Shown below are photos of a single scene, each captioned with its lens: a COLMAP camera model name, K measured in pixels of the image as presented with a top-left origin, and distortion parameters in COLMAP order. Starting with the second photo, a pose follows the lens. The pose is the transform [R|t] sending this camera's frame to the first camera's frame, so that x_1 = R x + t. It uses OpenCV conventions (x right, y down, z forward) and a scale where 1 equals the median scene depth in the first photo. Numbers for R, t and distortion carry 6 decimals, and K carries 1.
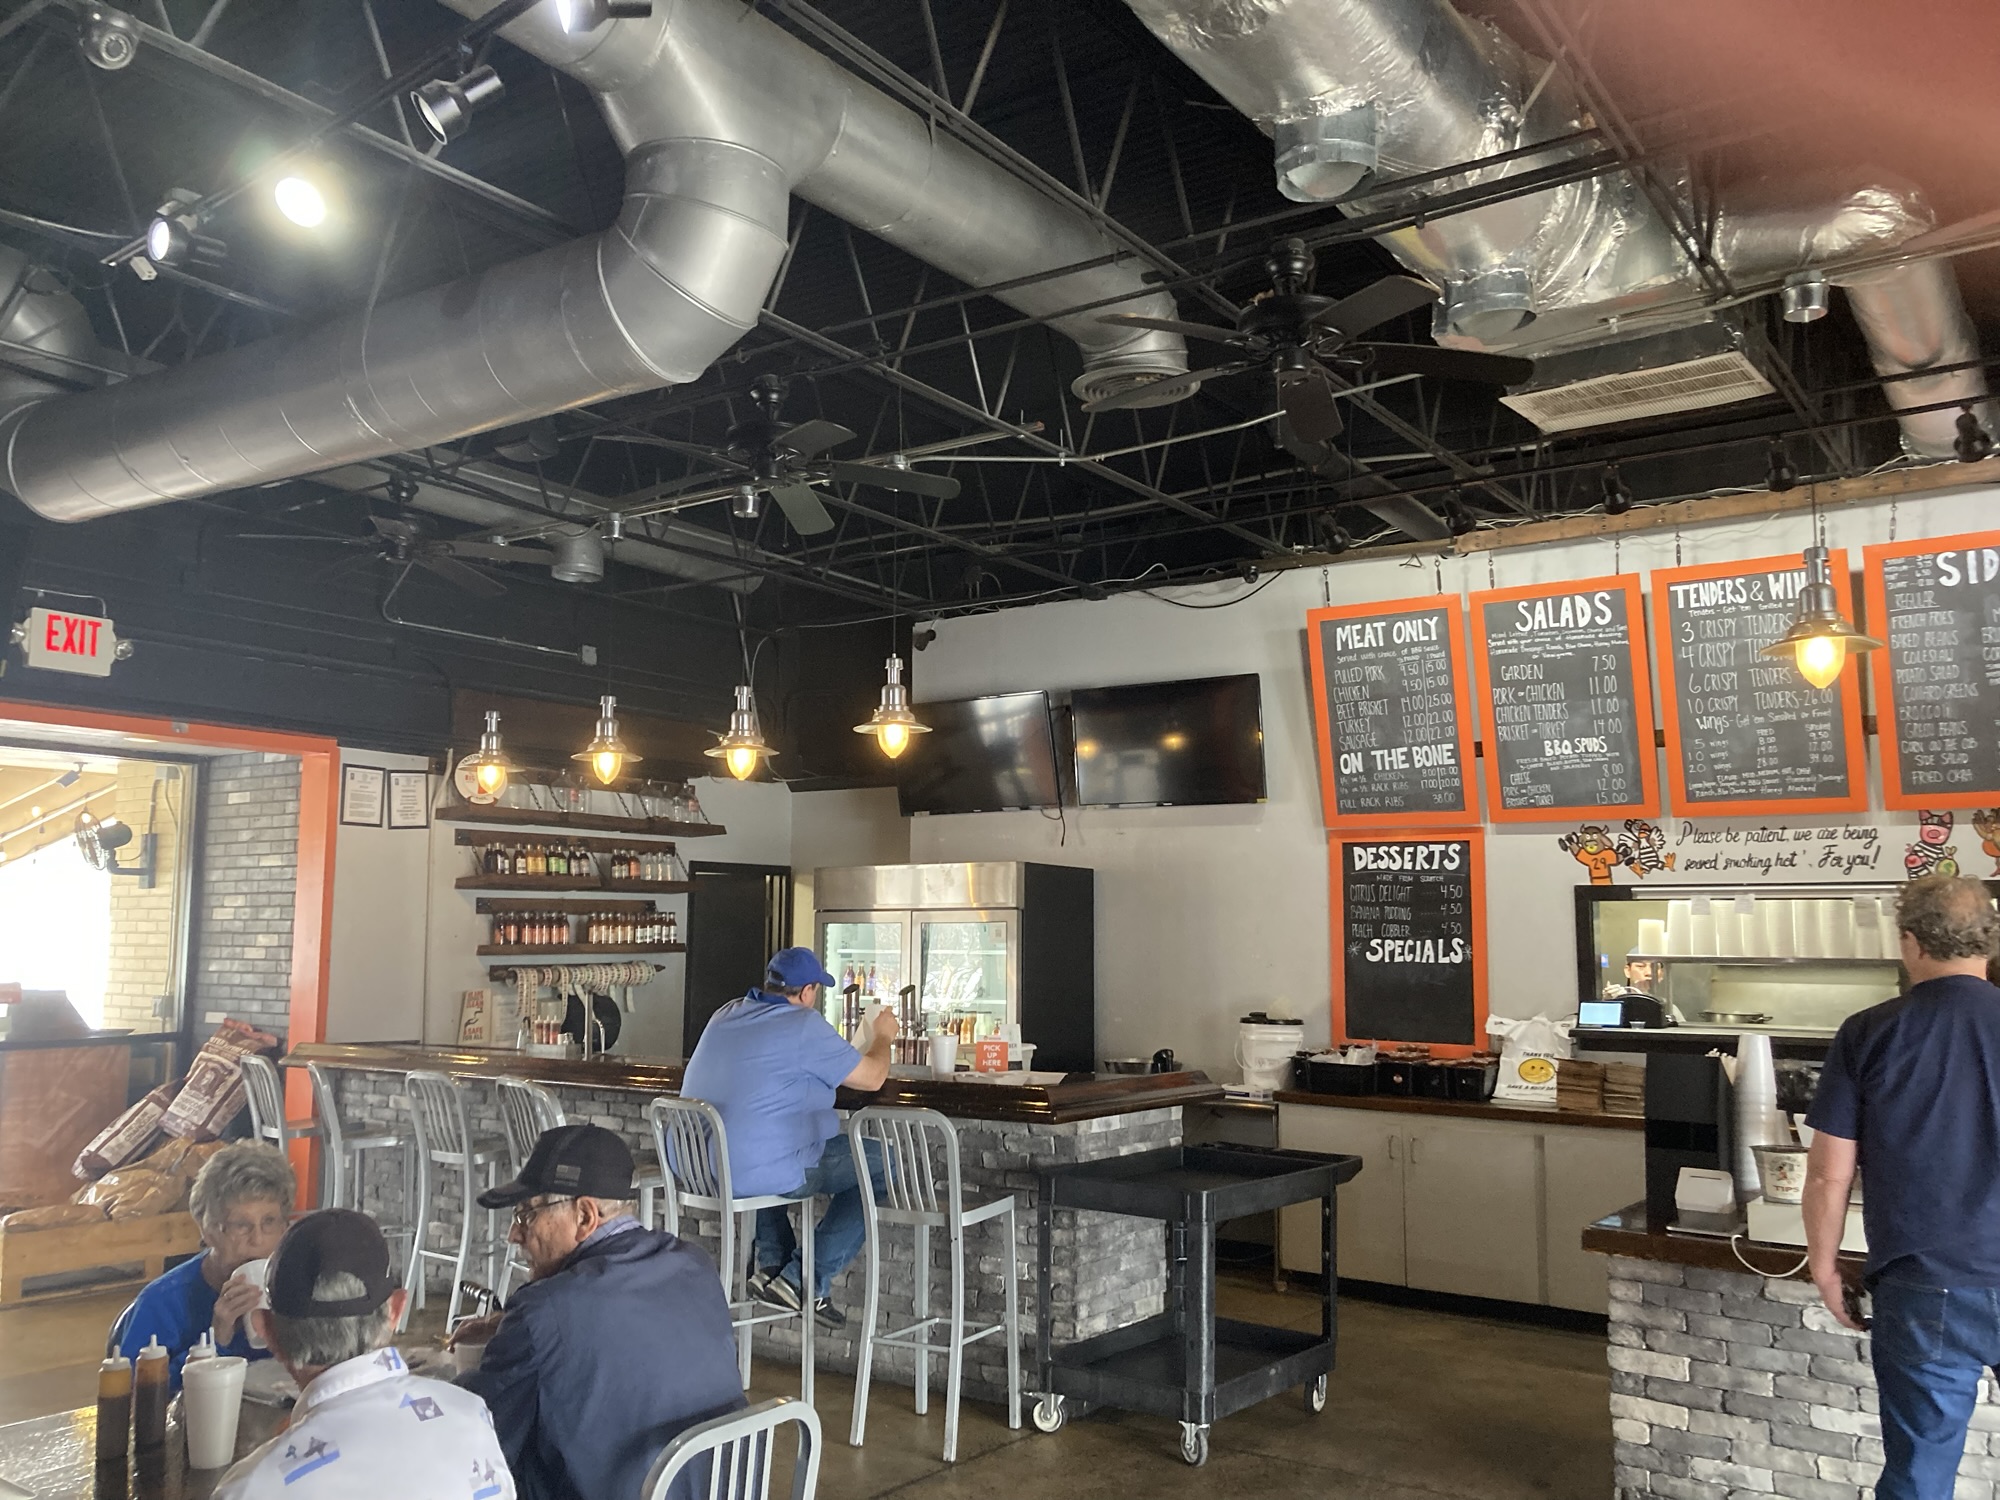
lens RADIAL K [[1608.0, 0, 1009.2], [0, 1608.0, 759.9], [0, 0, 1]] dist [0.018100, -0.041440]
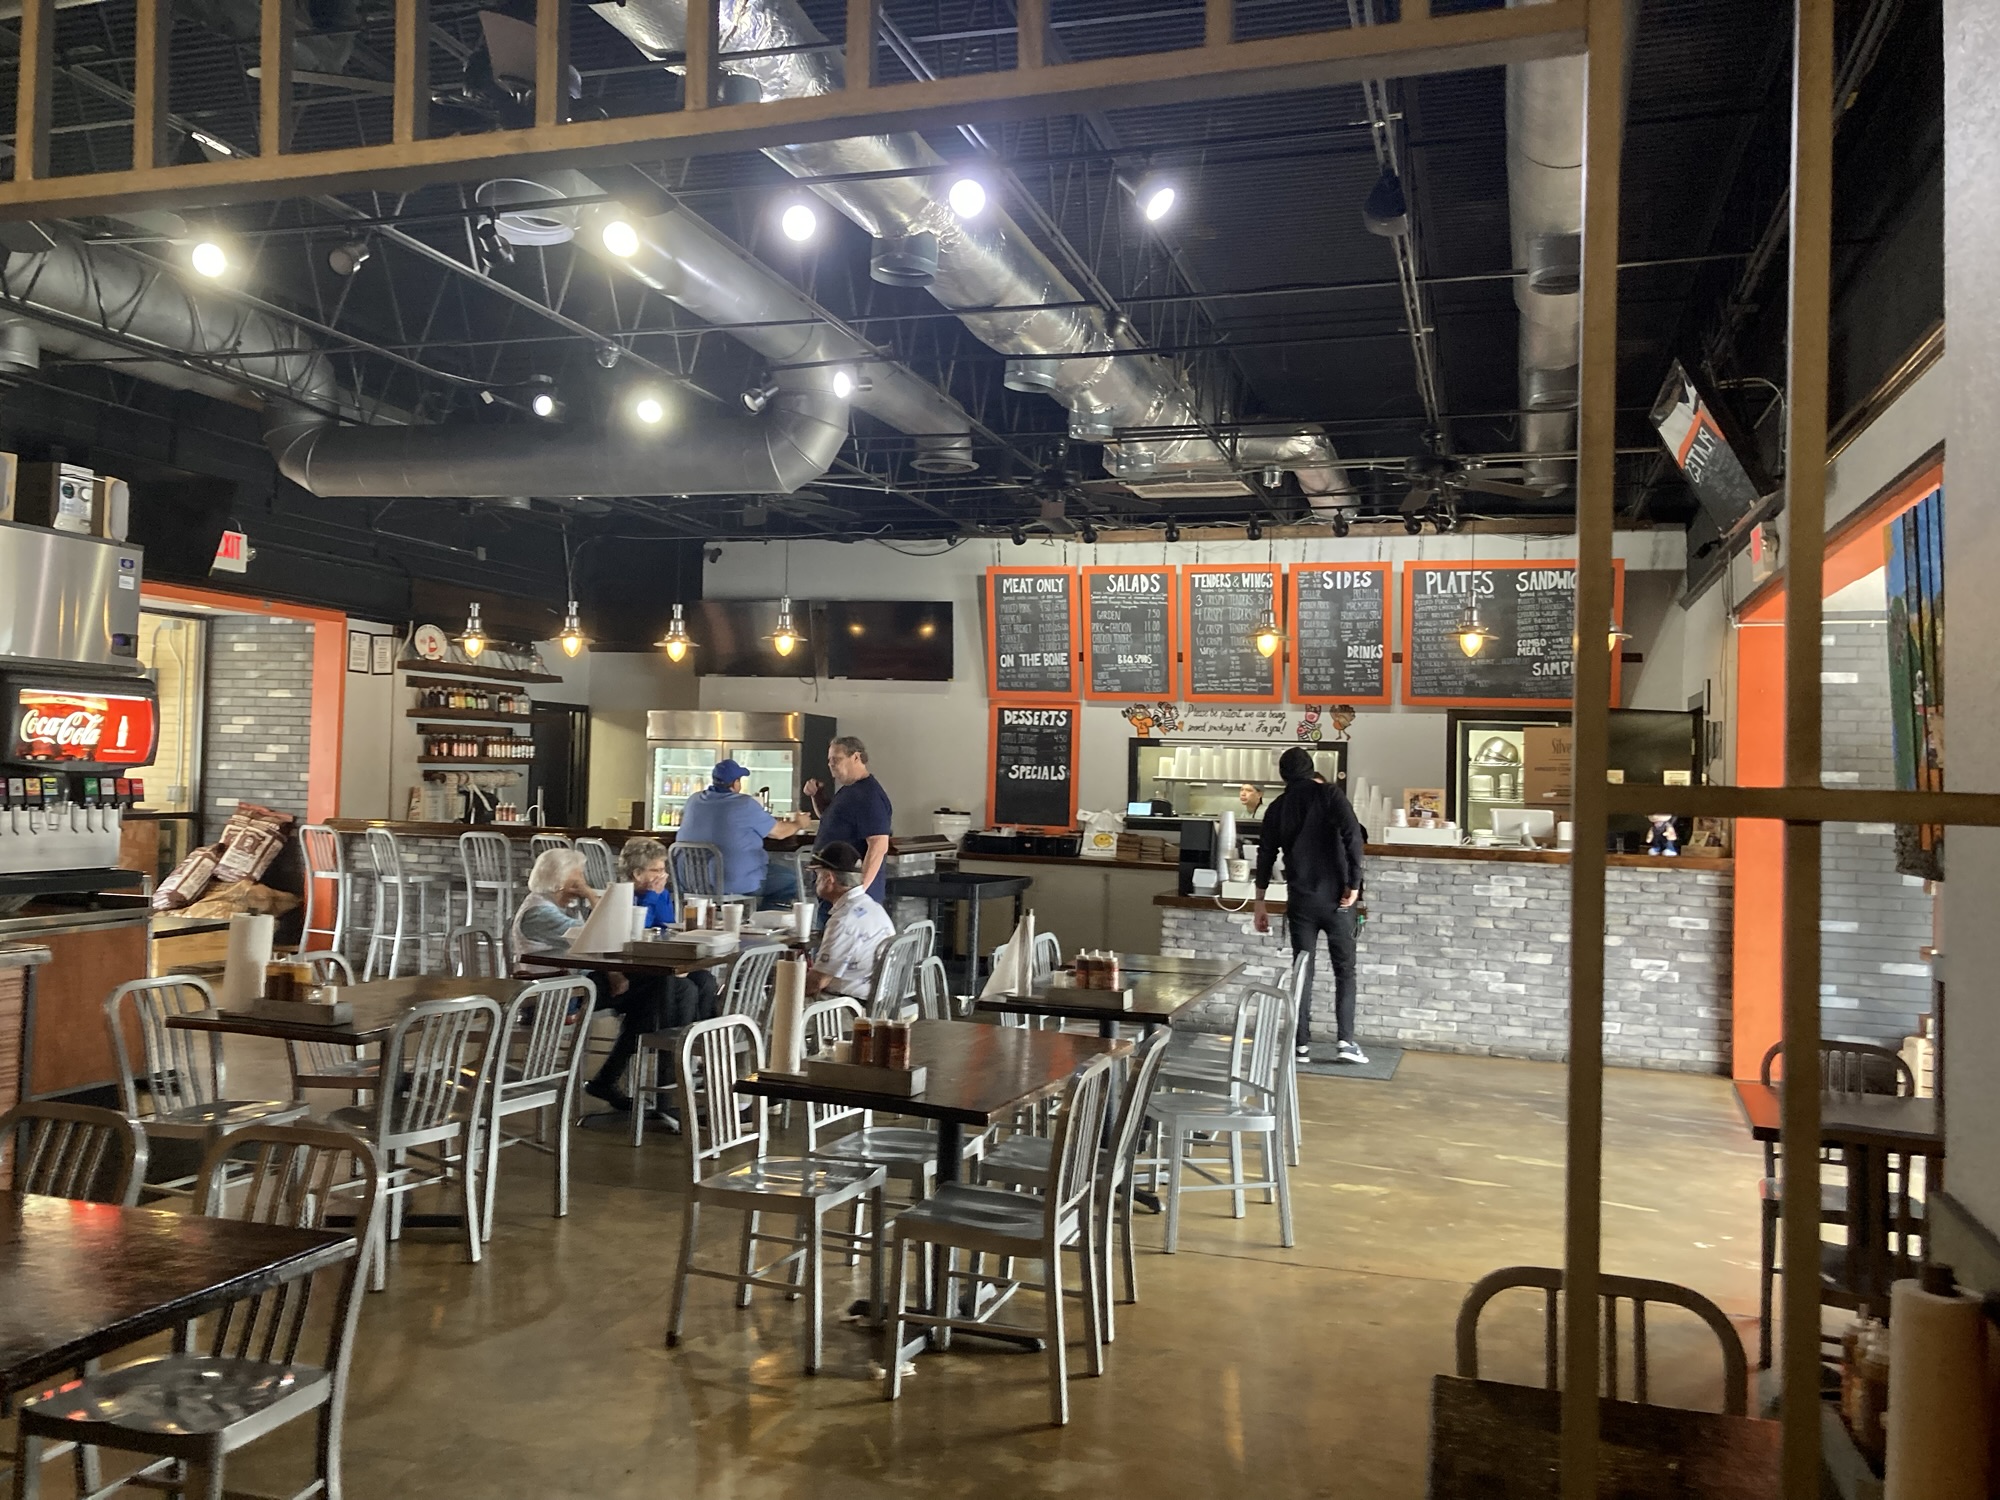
lens RADIAL K [[1608.0, 0, 988.7], [0, 1608.0, 739.9], [0, 0, 1]] dist [0.018100, -0.041440]
pose [[0.950946, 0.027484, 0.308133, -0.326470], [-0.056375, 0.994763, 0.085253, -0.058758], [-0.304176, -0.098442, 0.947516, -0.601160]]
